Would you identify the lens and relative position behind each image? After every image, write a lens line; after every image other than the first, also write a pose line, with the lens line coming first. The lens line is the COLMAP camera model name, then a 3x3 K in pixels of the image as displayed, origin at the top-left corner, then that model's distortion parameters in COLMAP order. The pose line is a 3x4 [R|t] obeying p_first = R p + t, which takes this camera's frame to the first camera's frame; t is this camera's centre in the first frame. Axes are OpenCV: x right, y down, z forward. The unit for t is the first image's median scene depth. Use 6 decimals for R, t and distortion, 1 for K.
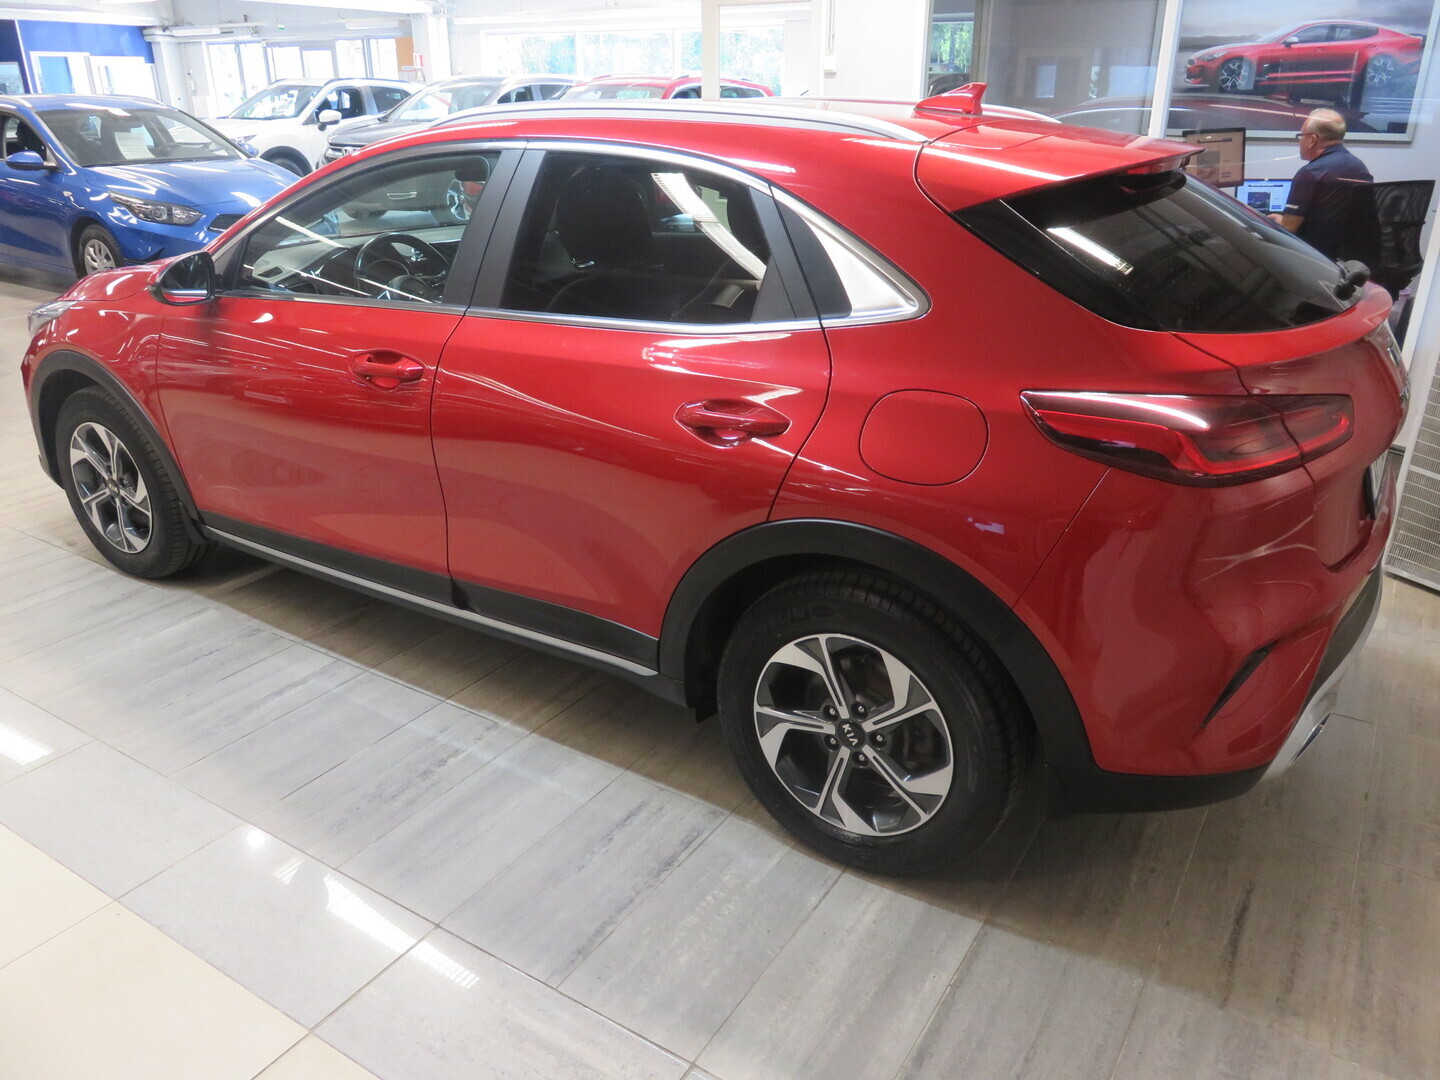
lens RADIAL K [[1067.1, 0, 720.0], [0, 1067.1, 540.0], [0, 0, 1]] dist [-0.004361, -0.006702]
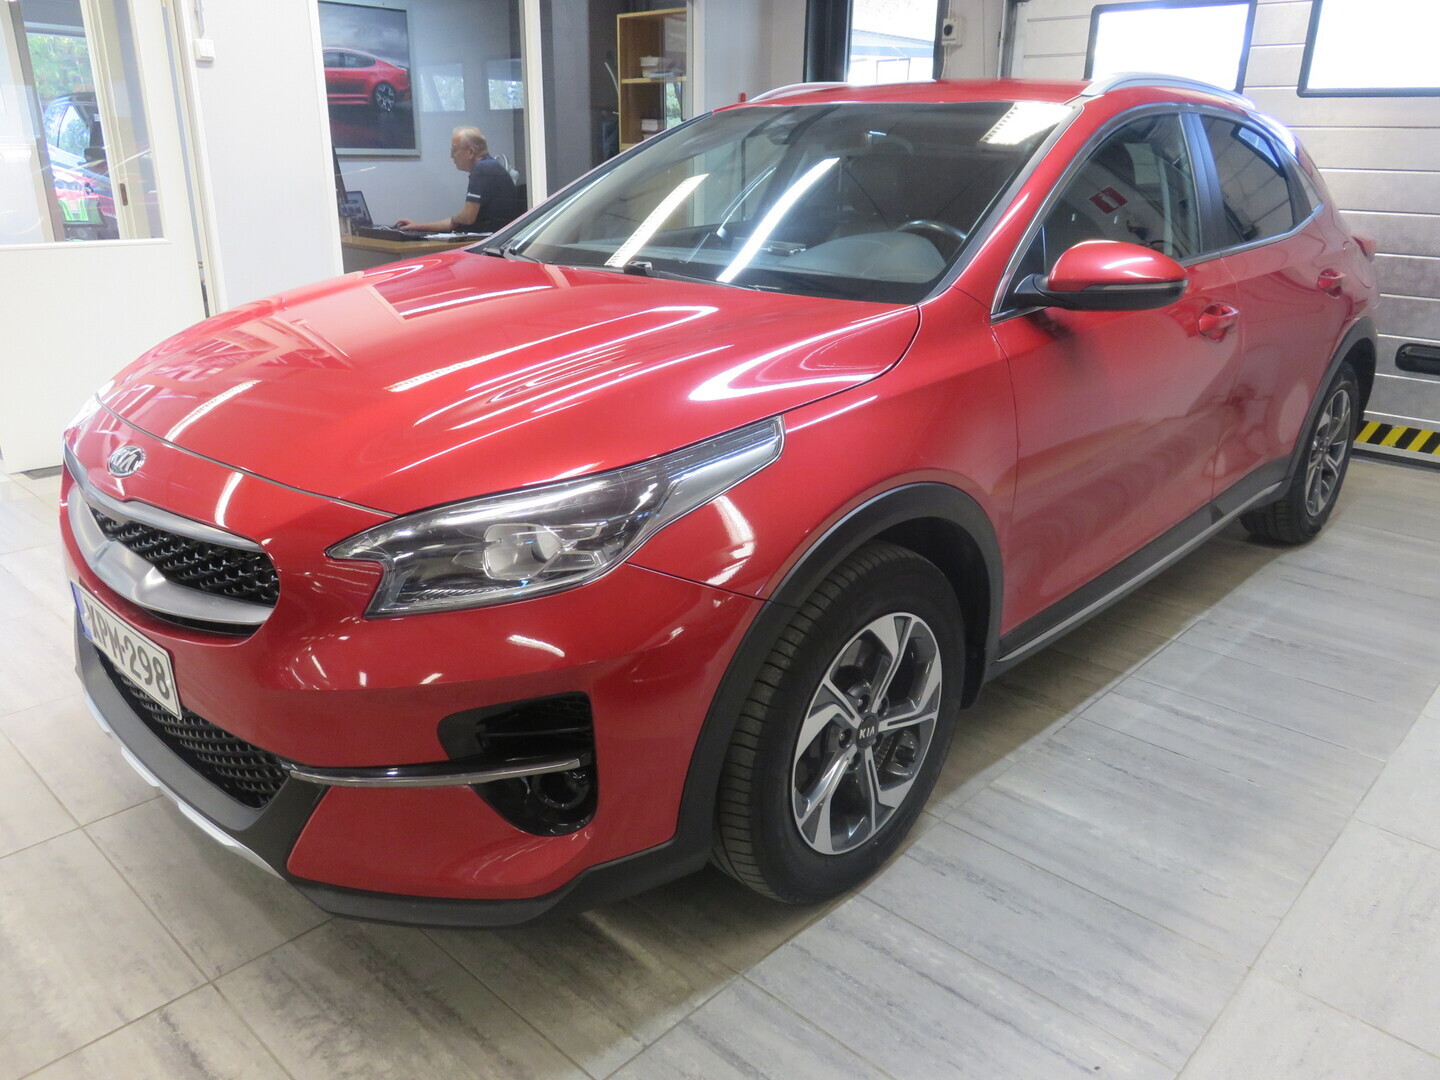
lens RADIAL K [[1067.1, 0, 720.0], [0, 1067.1, 540.0], [0, 0, 1]] dist [-0.004361, -0.006702]
pose [[0.185573, -0.332461, 0.924680, -1.132051], [0.367797, 0.896121, 0.248380, -0.321548], [-0.911201, 0.294002, 0.288574, 0.949657]]
